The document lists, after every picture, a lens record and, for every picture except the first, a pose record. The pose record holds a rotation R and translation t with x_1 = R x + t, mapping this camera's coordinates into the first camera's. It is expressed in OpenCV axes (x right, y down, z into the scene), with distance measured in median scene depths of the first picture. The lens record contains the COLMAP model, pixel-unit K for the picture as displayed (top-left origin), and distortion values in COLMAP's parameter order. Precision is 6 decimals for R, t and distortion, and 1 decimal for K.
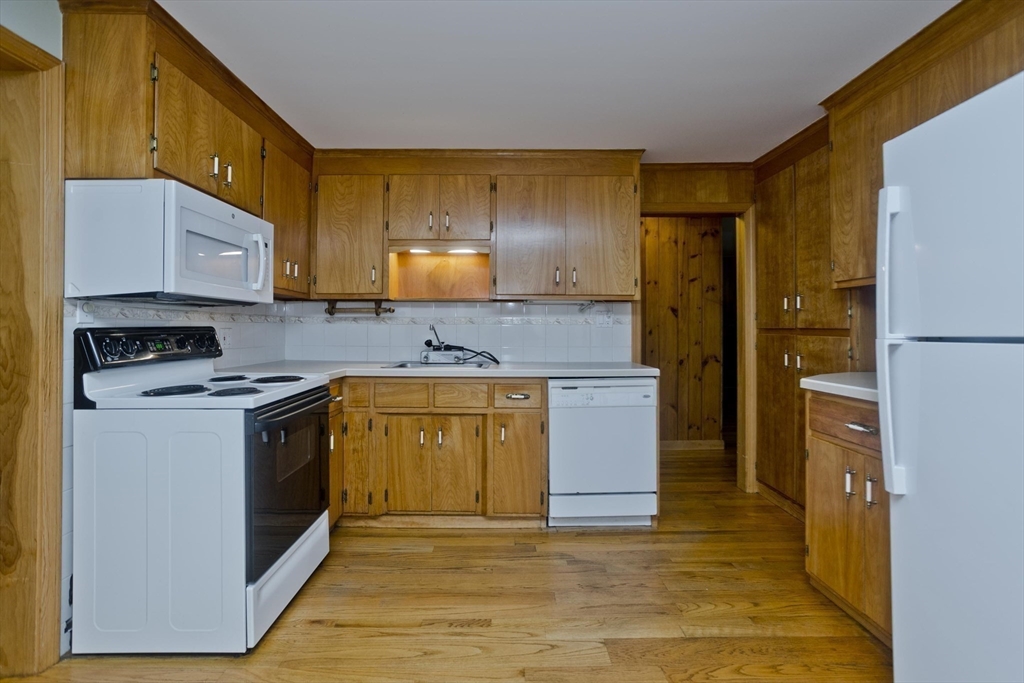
lens RADIAL K [[501.8, 0, 503.9], [0, 501.8, 317.5], [0, 0, 1]] dist [-0.051169, 0.031400]
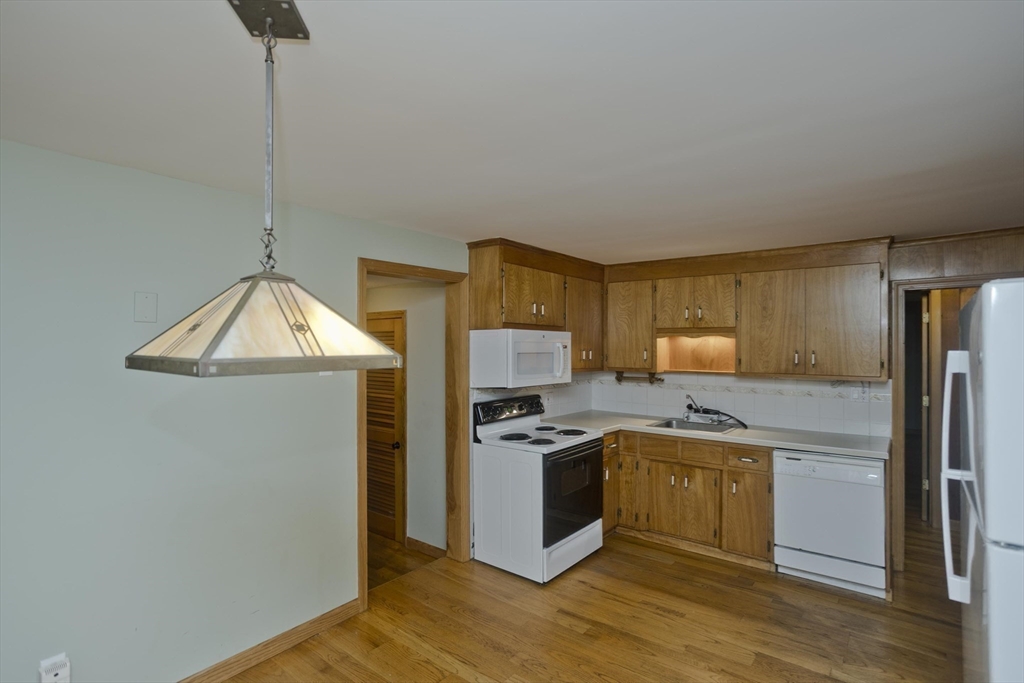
lens RADIAL K [[486.0, 0, 510.7], [0, 486.0, 339.5], [0, 0, 1]] dist [-0.064350, 0.039692]
pose [[0.784025, -0.009053, -0.620663, 0.306736], [0.008744, 0.999956, -0.003540, -0.142333], [0.620667, -0.002652, 0.784069, -0.295595]]
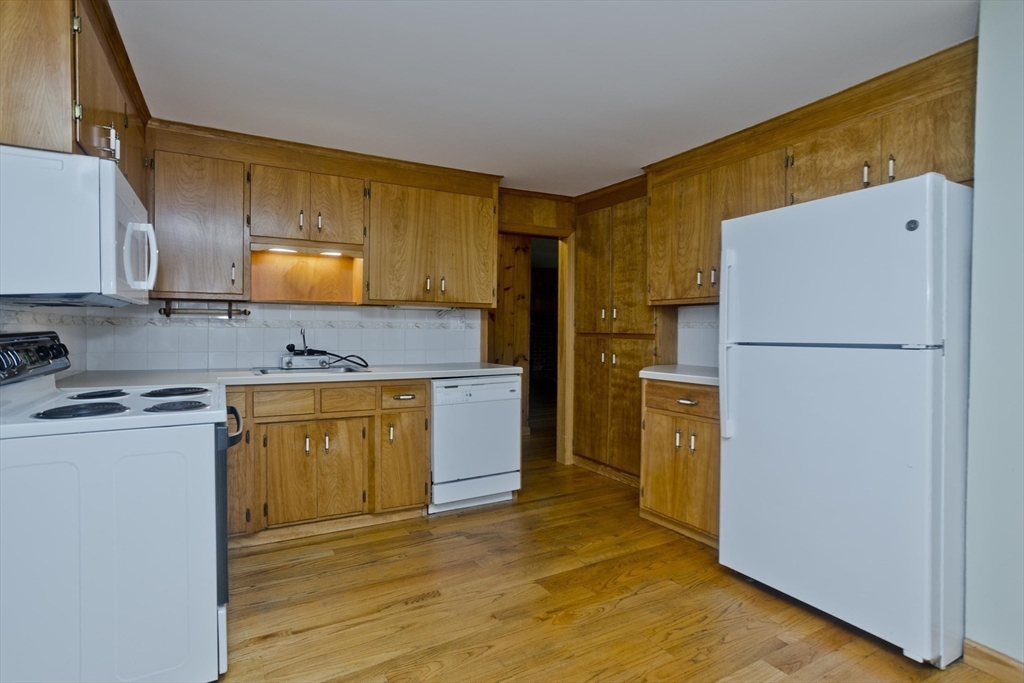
lens RADIAL K [[515.8, 0, 514.6], [0, 515.8, 333.9], [0, 0, 1]] dist [-0.047562, 0.033356]
pose [[0.874462, -0.000183, 0.485094, -0.298474], [-0.016085, 0.999439, 0.029373, -0.012240], [-0.484828, -0.033489, 0.873968, -0.064057]]
